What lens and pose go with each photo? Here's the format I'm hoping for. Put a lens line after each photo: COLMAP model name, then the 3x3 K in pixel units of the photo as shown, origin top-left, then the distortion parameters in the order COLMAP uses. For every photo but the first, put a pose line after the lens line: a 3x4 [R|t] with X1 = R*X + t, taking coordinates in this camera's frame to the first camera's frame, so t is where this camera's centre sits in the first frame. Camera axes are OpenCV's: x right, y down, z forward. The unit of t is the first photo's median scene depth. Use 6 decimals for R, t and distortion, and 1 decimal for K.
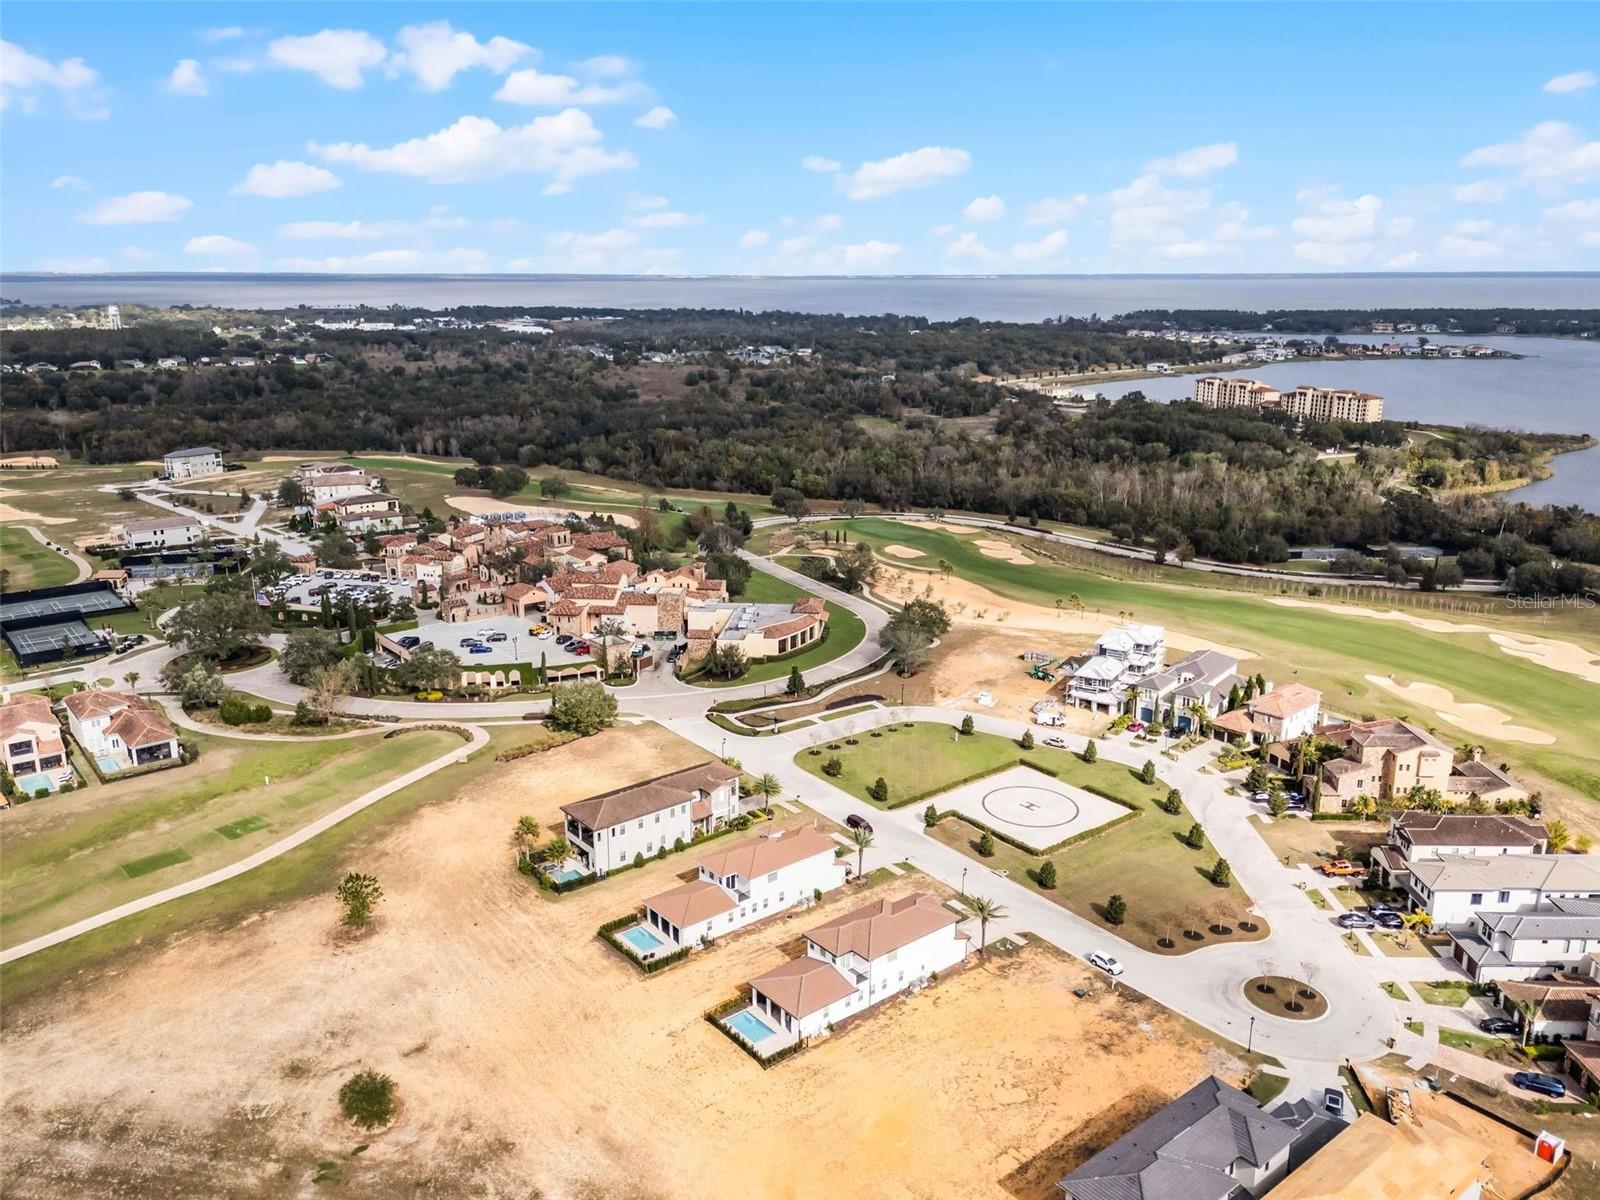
lens RADIAL K [[1184.4, 0, 800.0], [0, 1184.4, 600.0], [0, 0, 1]] dist [0.060365, -0.046003]
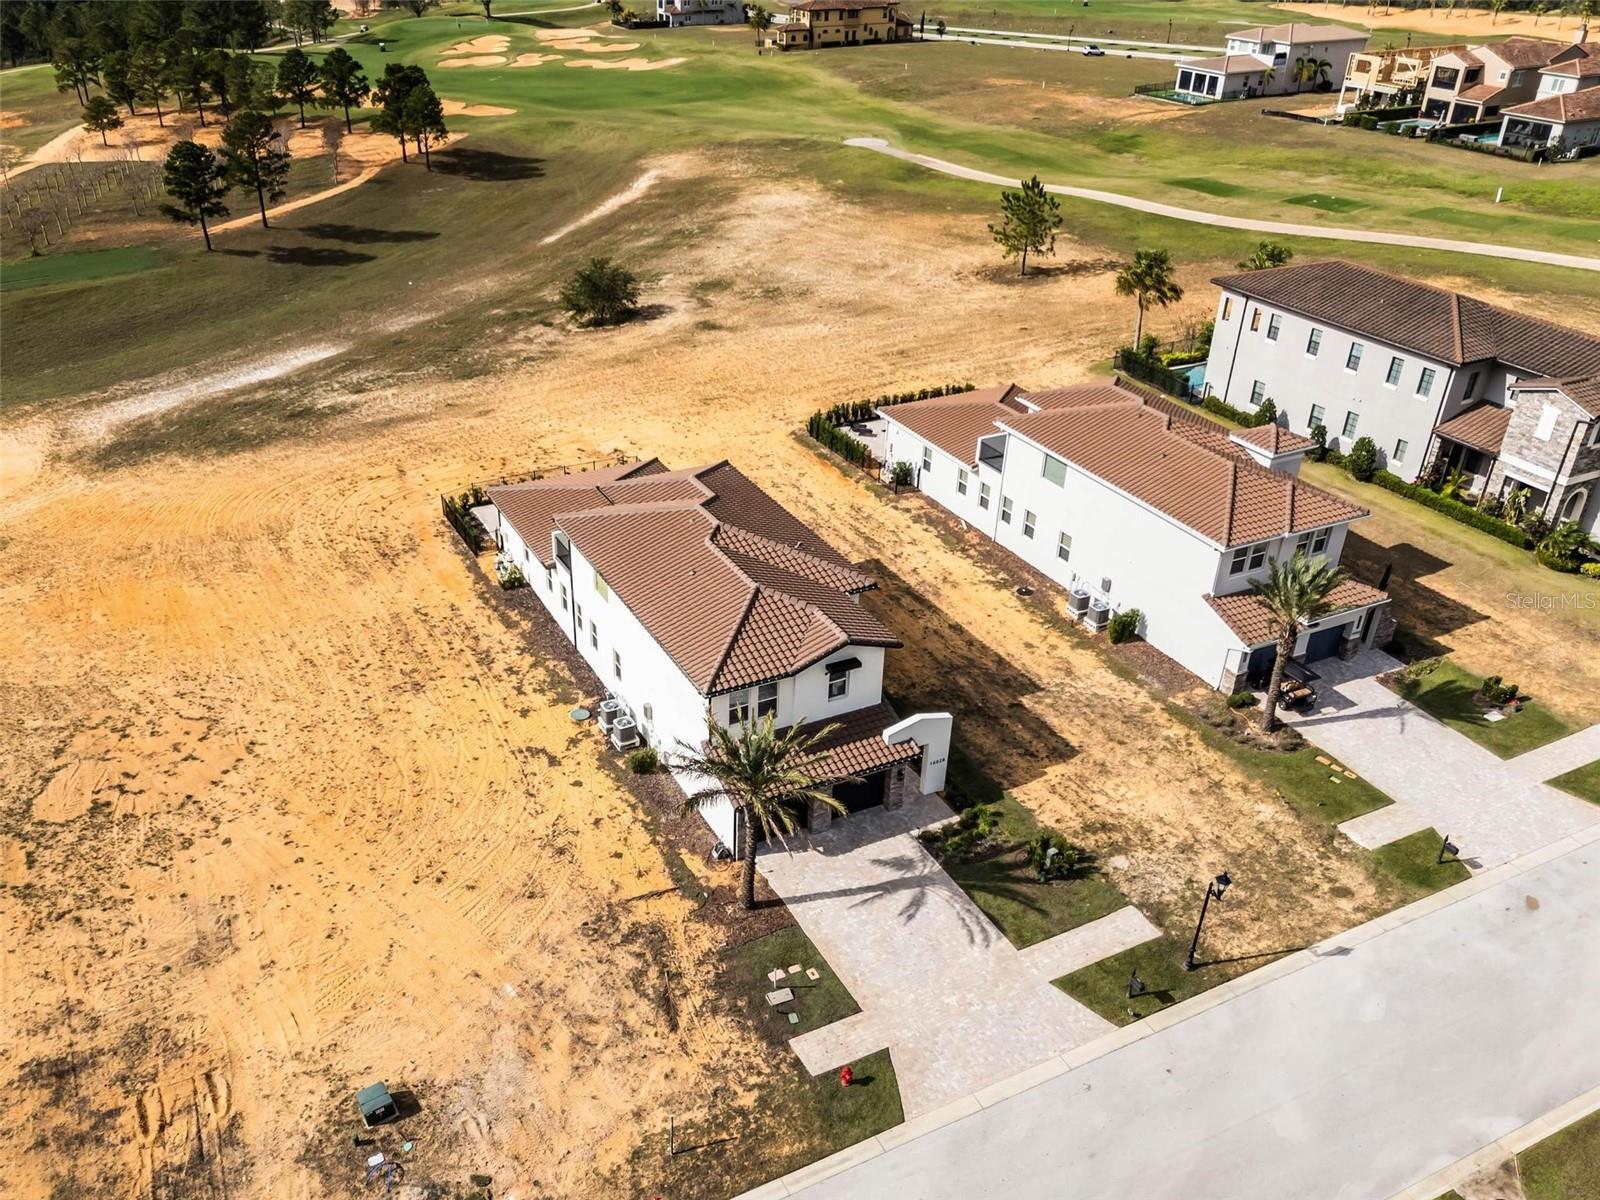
lens RADIAL K [[1335.1, 0, 747.5], [0, 1335.1, 631.8], [0, 0, 1]] dist [0.075589, -0.075655]
pose [[-0.213813, 0.489266, -0.845519, 0.337499], [-0.260550, 0.805618, 0.532065, 0.076406], [0.941487, 0.334062, -0.044774, 0.884194]]
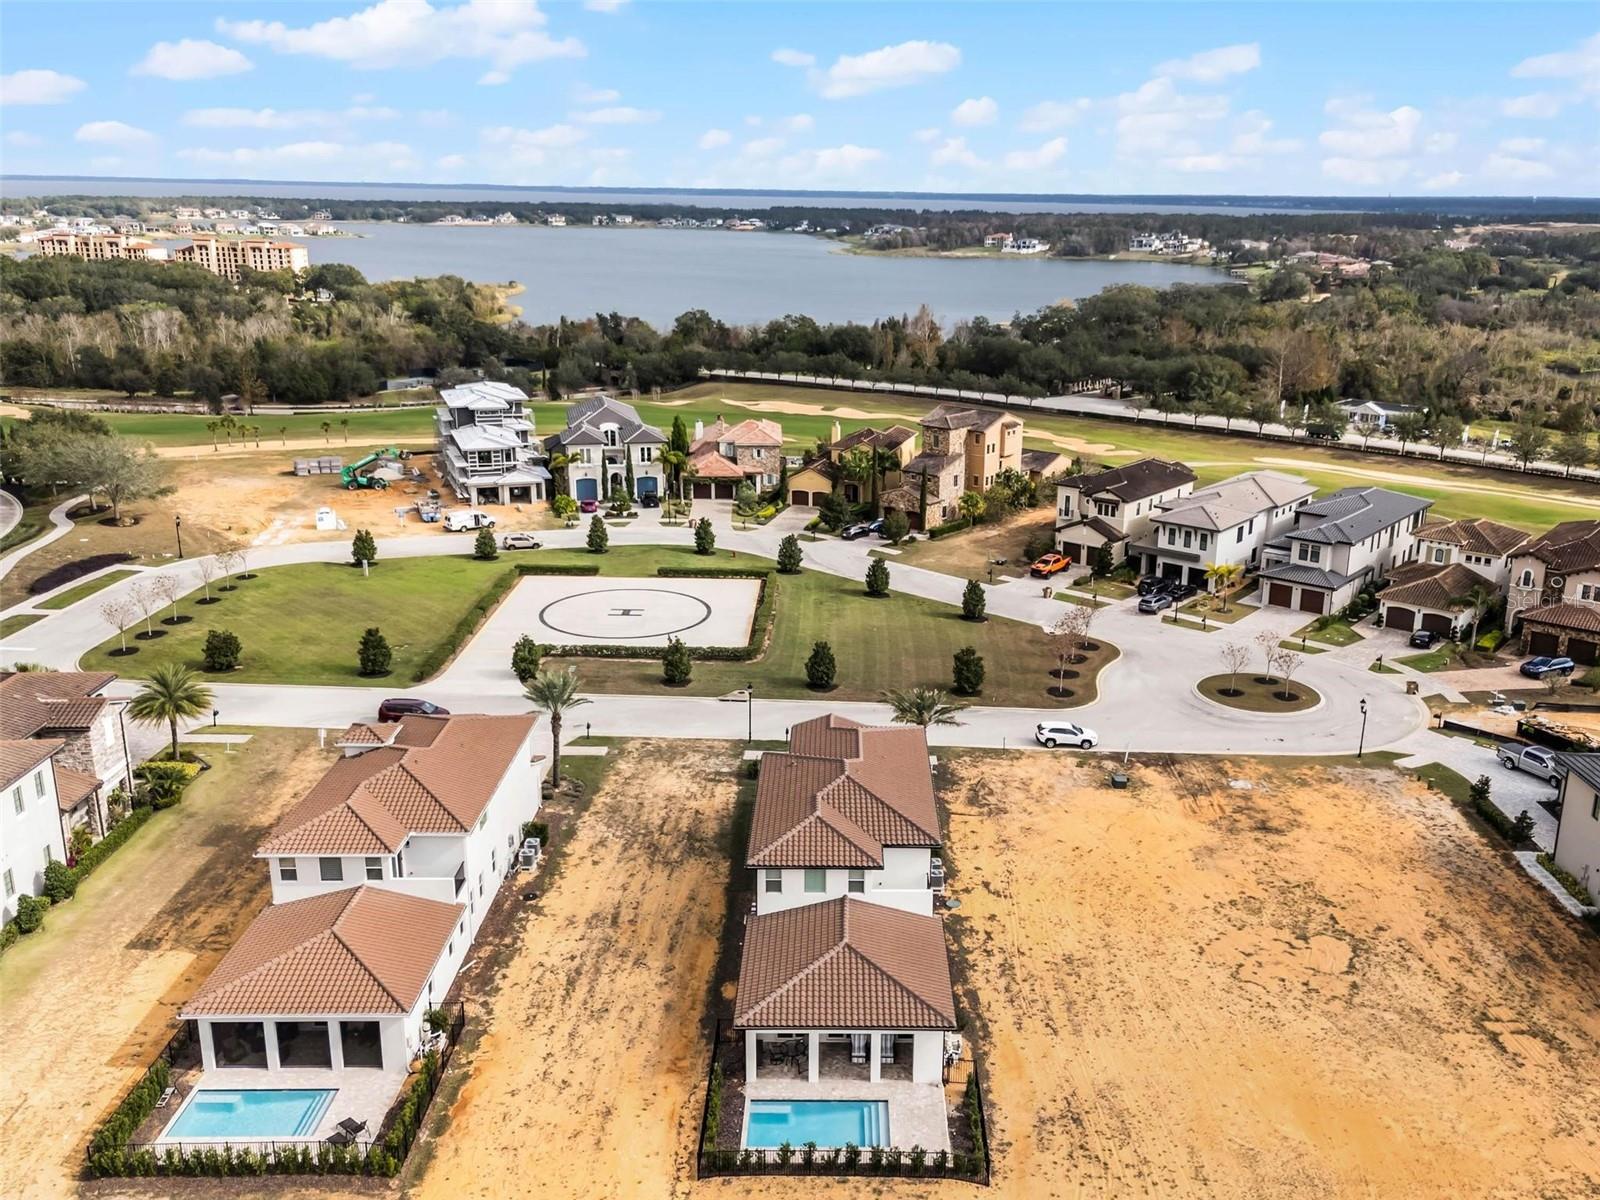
lens RADIAL K [[1377.1, 0, 855.7], [0, 1377.1, 571.9], [0, 0, 1]] dist [0.096886, -0.114250]
pose [[0.623897, -0.200686, 0.755300, -0.255846], [0.189495, 0.976472, 0.102926, 0.122685], [-0.758185, 0.078910, 0.647247, 0.565007]]
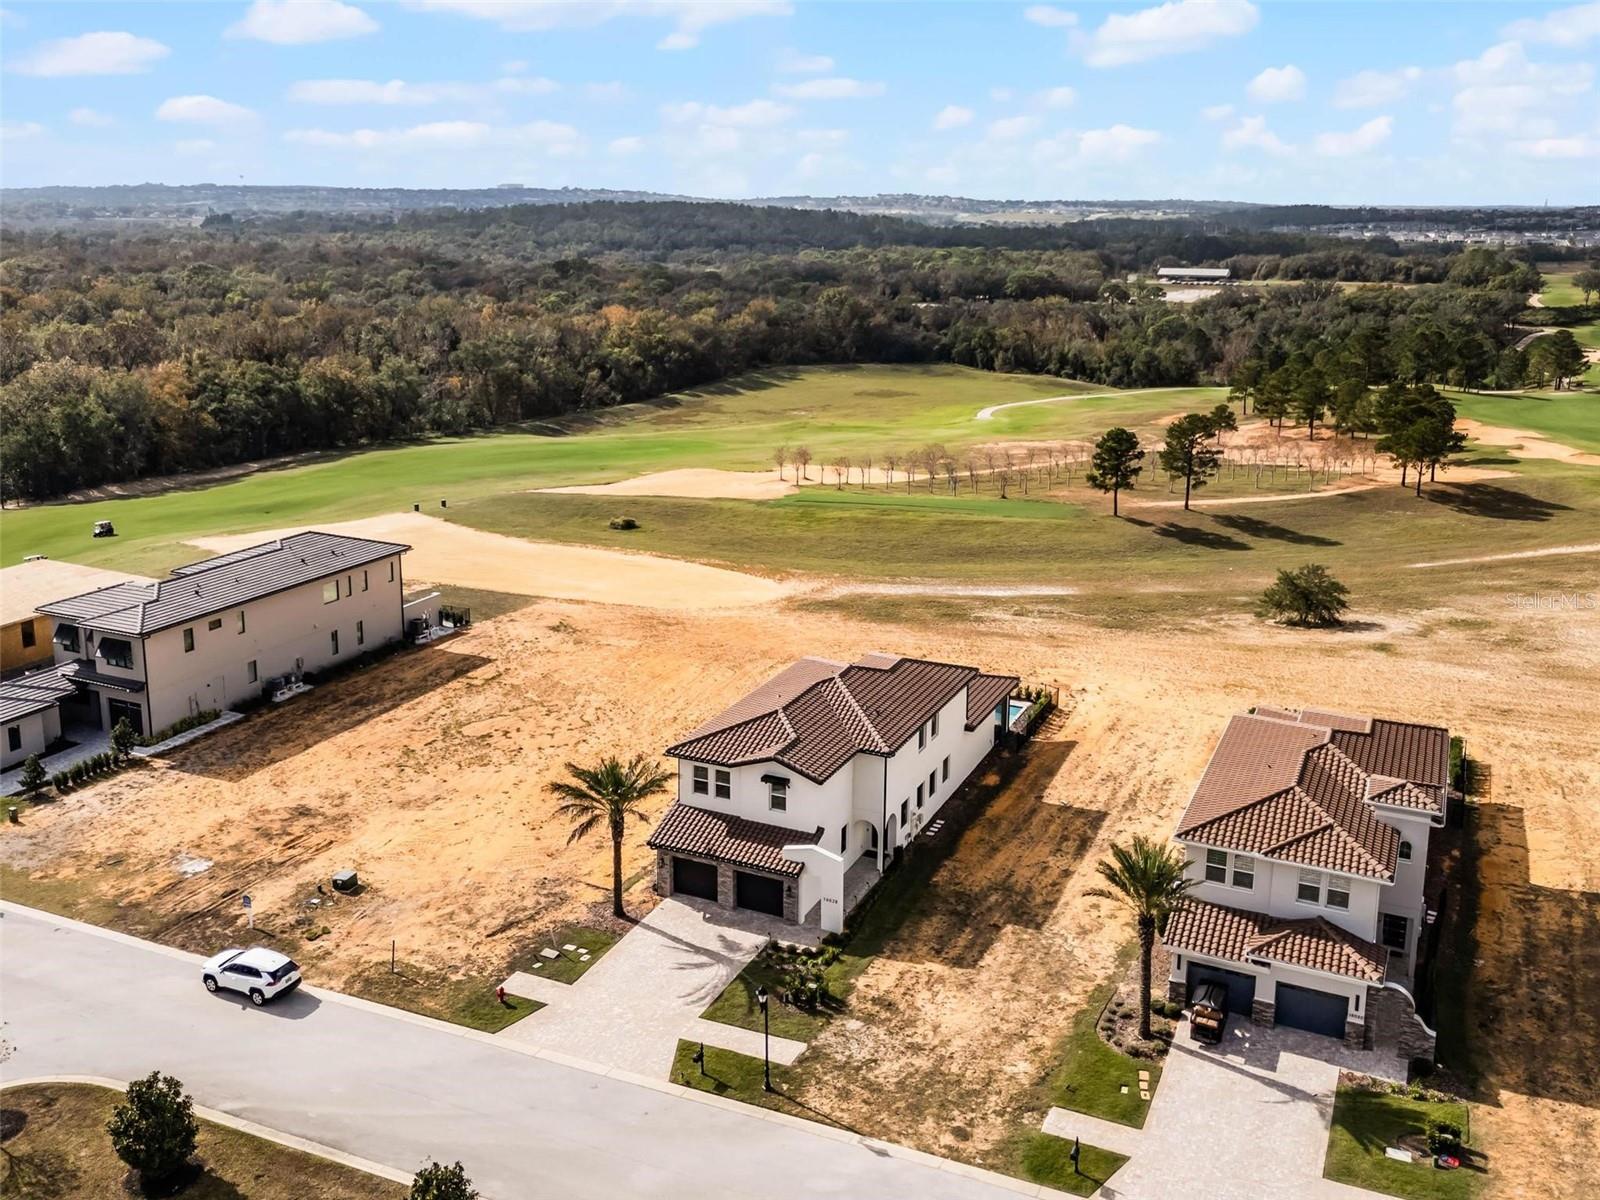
lens RADIAL K [[1453.2, 0, 795.4], [0, 1453.2, 526.9], [0, 0, 1]] dist [0.146448, -0.373912]
pose [[-0.897636, 0.087856, -0.431892, 0.252986], [-0.124022, 0.889982, 0.438806, -0.001680], [0.422928, 0.447452, -0.787984, 1.168911]]
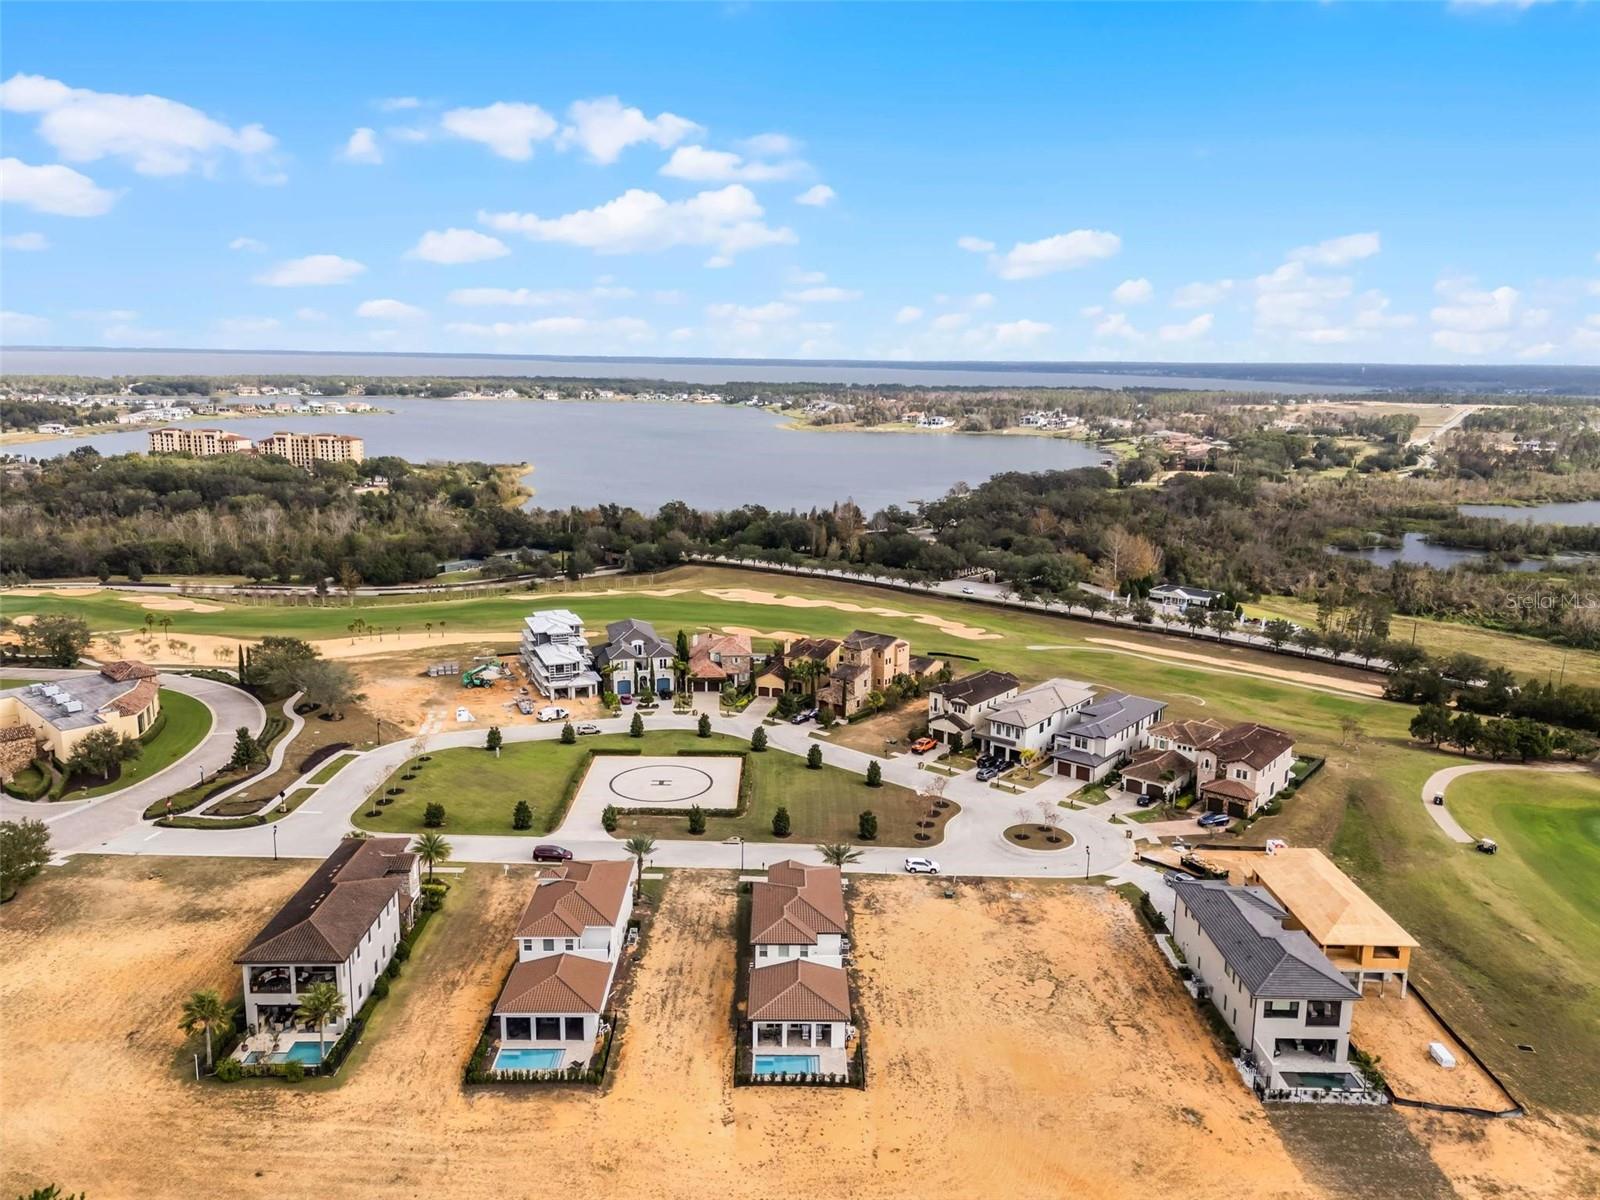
lens RADIAL K [[1178.7, 0, 793.2], [0, 1178.7, 573.8], [0, 0, 1]] dist [0.115452, -0.180471]
pose [[0.626182, -0.133562, 0.768152, -0.480459], [0.191755, 0.981338, 0.014316, 0.023818], [-0.755729, 0.138332, 0.640108, 0.359732]]
